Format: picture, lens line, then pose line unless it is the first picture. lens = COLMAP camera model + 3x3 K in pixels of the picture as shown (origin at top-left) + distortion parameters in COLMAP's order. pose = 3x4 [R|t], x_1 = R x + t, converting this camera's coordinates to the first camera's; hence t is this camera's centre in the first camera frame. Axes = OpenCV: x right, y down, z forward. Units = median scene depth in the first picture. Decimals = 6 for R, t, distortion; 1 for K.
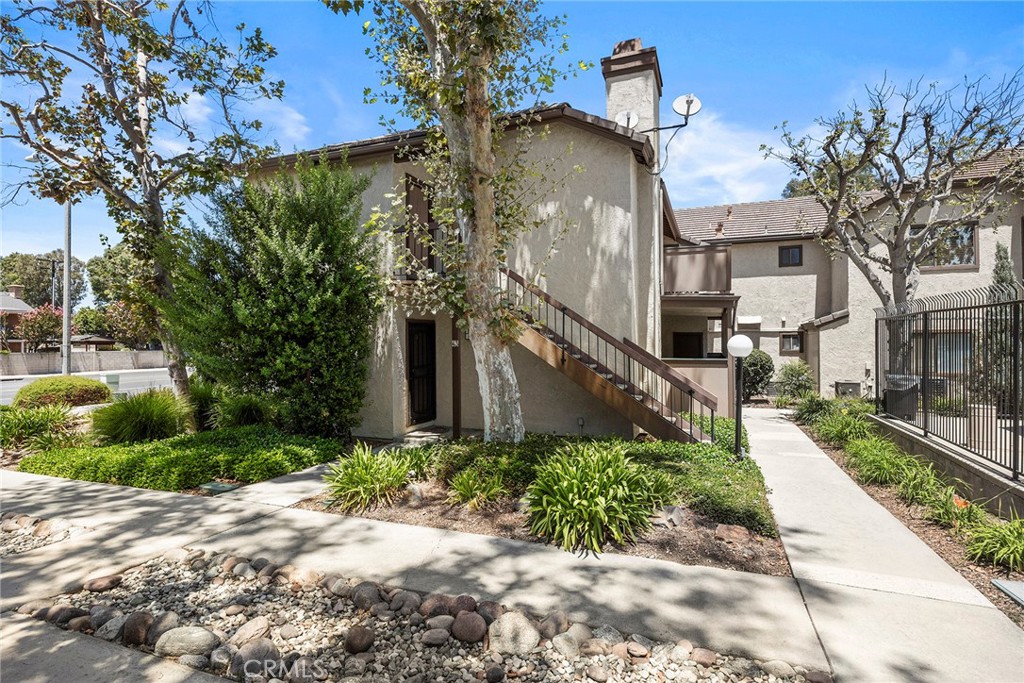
lens RADIAL K [[513.9, 0, 512.0], [0, 513.9, 341.5], [0, 0, 1]] dist [-0.000057, 0.000015]
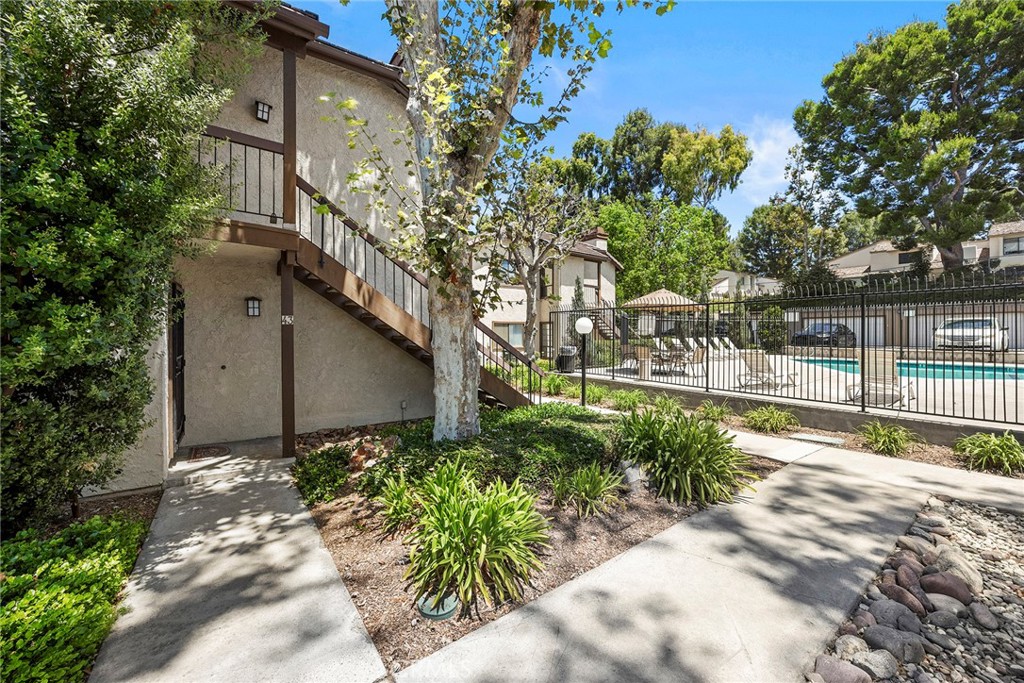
lens RADIAL K [[390.6, 0, 512.1], [0, 390.6, 337.2], [0, 0, 1]] dist [-0.000441, -0.000087]
pose [[0.535740, -0.007591, 0.844349, -0.808538], [-0.003214, 0.999934, 0.011029, 0.042009], [-0.844377, -0.008623, 0.535680, 0.912094]]
